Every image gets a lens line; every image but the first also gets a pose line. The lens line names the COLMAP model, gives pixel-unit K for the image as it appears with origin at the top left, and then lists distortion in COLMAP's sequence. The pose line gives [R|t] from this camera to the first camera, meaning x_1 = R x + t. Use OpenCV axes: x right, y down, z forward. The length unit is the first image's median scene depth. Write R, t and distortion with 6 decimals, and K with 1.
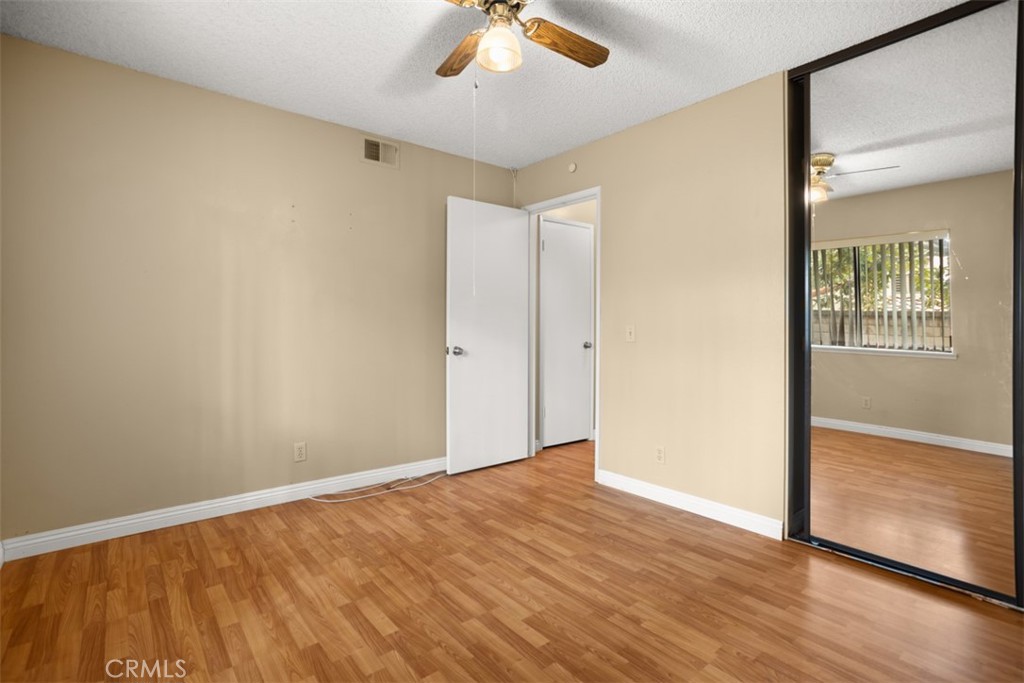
lens RADIAL K [[493.7, 0, 506.6], [0, 493.7, 331.0], [0, 0, 1]] dist [-0.055944, 0.036817]
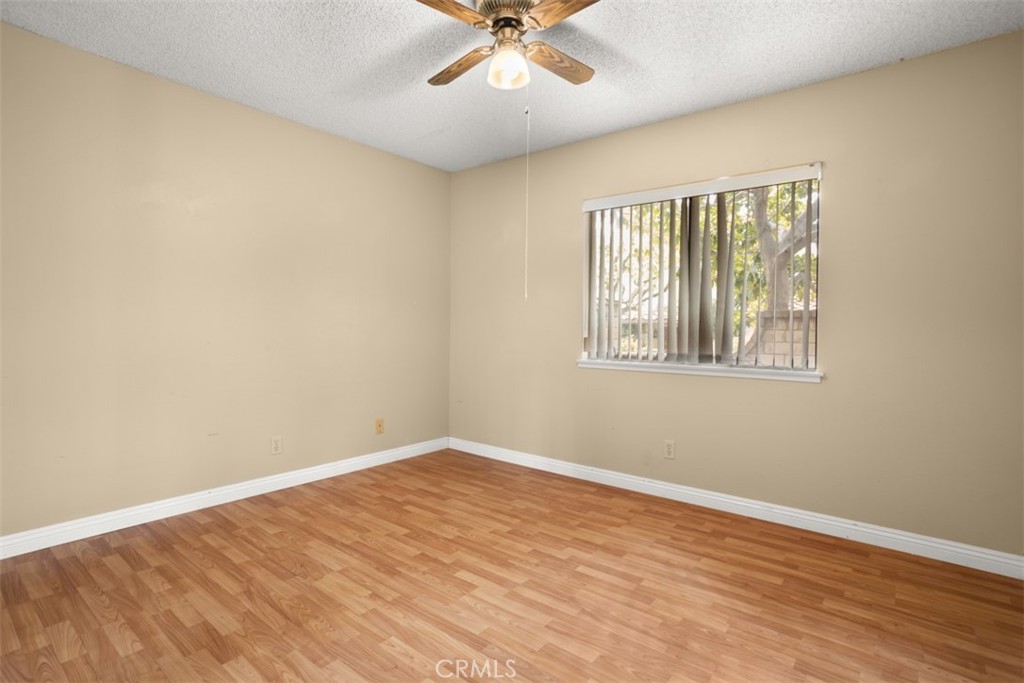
lens RADIAL K [[493.7, 0, 506.6], [0, 493.7, 331.0], [0, 0, 1]] dist [-0.055944, 0.036817]
pose [[-0.977907, -0.013128, -0.208630, 0.196637], [-0.016591, 0.999752, 0.014862, -0.011389], [0.208383, 0.017995, -0.977882, 1.957382]]
